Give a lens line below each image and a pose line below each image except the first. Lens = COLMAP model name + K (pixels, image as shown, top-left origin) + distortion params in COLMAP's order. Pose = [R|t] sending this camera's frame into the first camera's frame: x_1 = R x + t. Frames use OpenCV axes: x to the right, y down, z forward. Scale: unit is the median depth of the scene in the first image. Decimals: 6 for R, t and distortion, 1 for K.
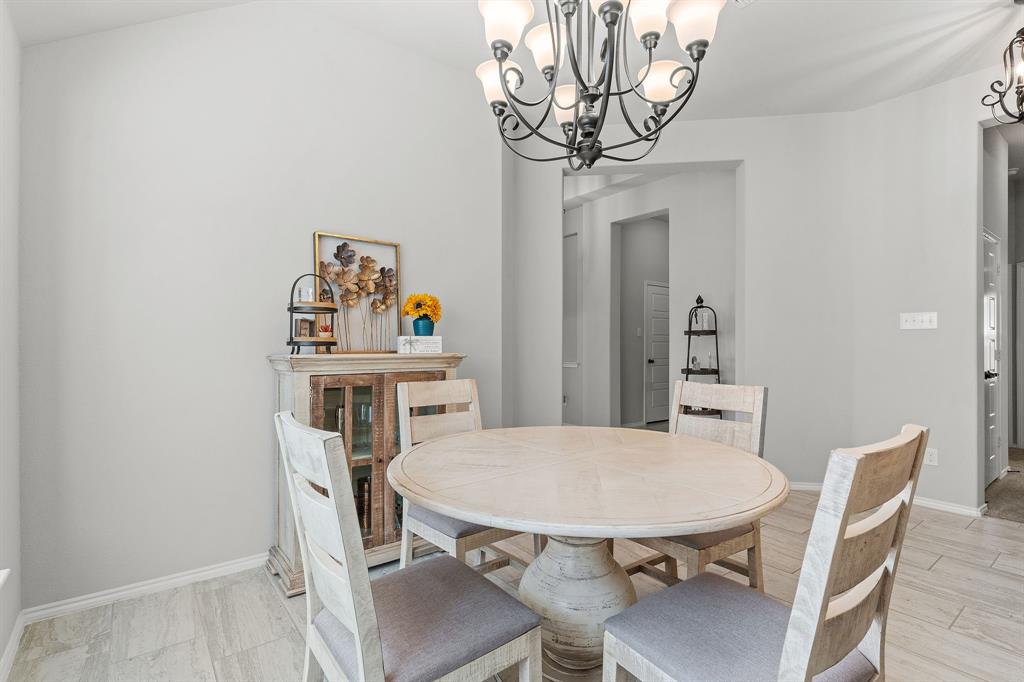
lens RADIAL K [[488.1, 0, 511.1], [0, 488.1, 349.2], [0, 0, 1]] dist [0.017948, -0.000149]
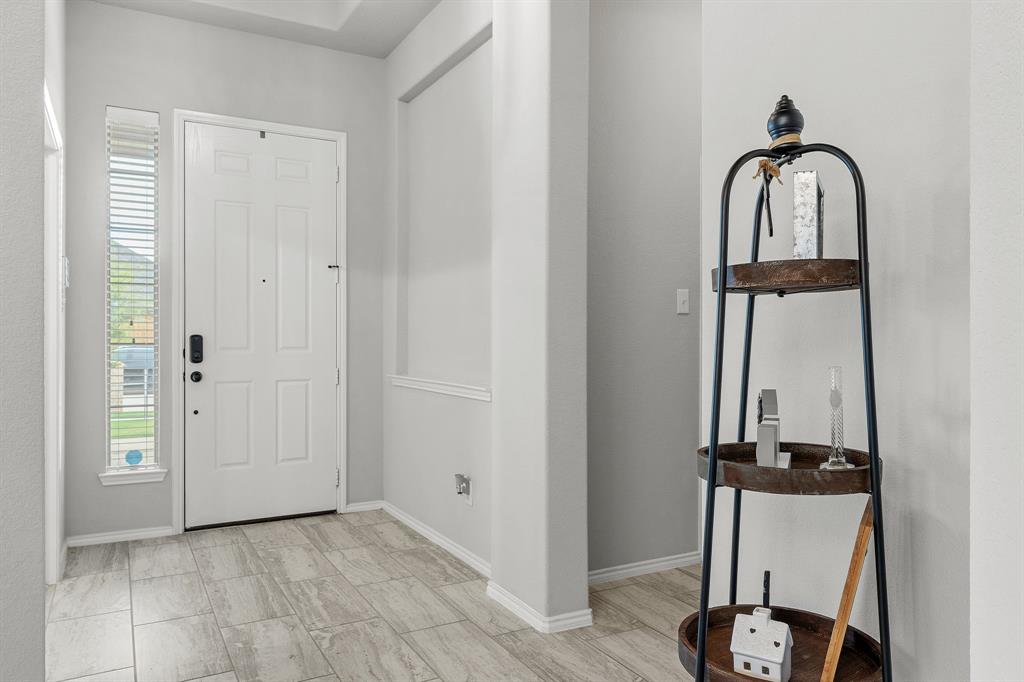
lens RADIAL K [[707.7, 0, 512.0], [0, 707.7, 341.0], [0, 0, 1]] dist [-0.002276, -0.000812]
pose [[0.992174, 0.008022, -0.124604, 0.310574], [-0.007790, 0.999967, 0.002352, -0.007177], [0.124619, -0.001363, 0.992204, 0.695481]]
